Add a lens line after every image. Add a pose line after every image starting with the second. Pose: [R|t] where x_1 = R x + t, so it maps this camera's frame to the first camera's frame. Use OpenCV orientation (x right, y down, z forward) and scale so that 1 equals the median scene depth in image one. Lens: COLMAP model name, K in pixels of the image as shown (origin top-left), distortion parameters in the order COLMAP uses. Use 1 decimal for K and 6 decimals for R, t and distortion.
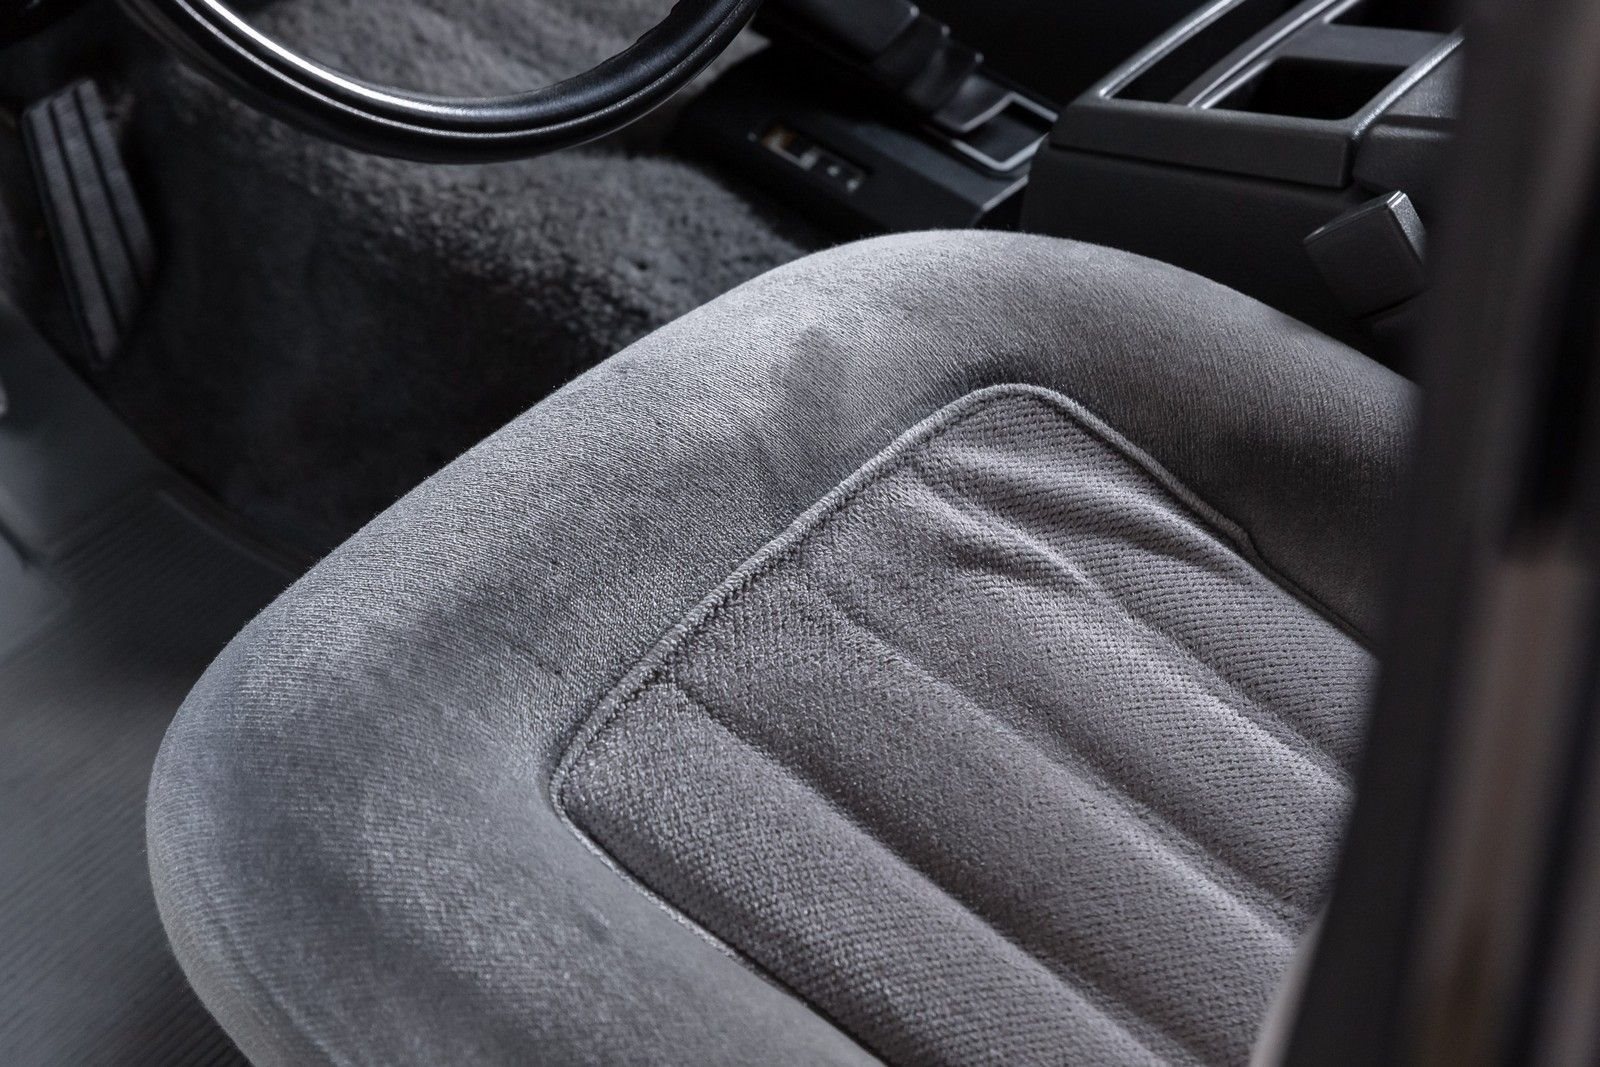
lens RADIAL K [[2893.0, 0, 800.0], [0, 2893.0, 533.5], [0, 0, 1]] dist [-0.006328, -0.004719]
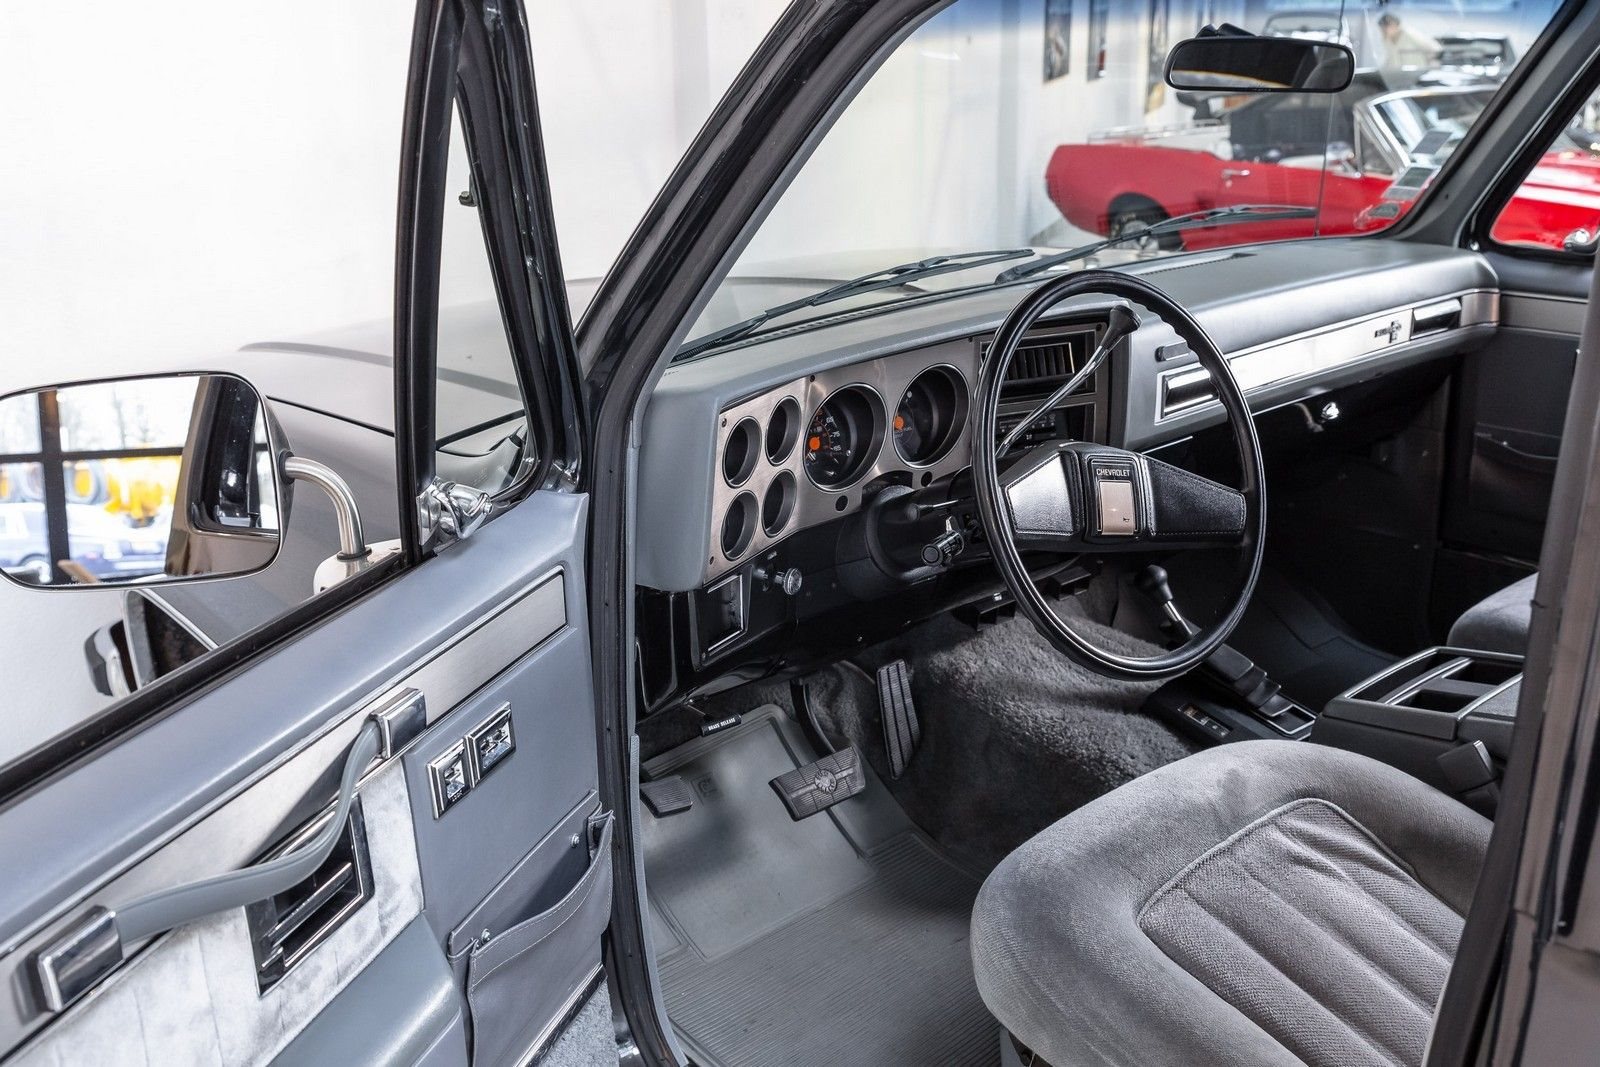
lens RADIAL K [[1588.2, 0, 800.0], [0, 1588.2, 533.5], [0, 0, 1]] dist [0.001342, 0.008646]
pose [[0.979615, 0.075478, -0.186164, -0.125582], [-0.124292, 0.955780, -0.266525, 0.152404], [0.157815, 0.284231, 0.945678, -0.436201]]
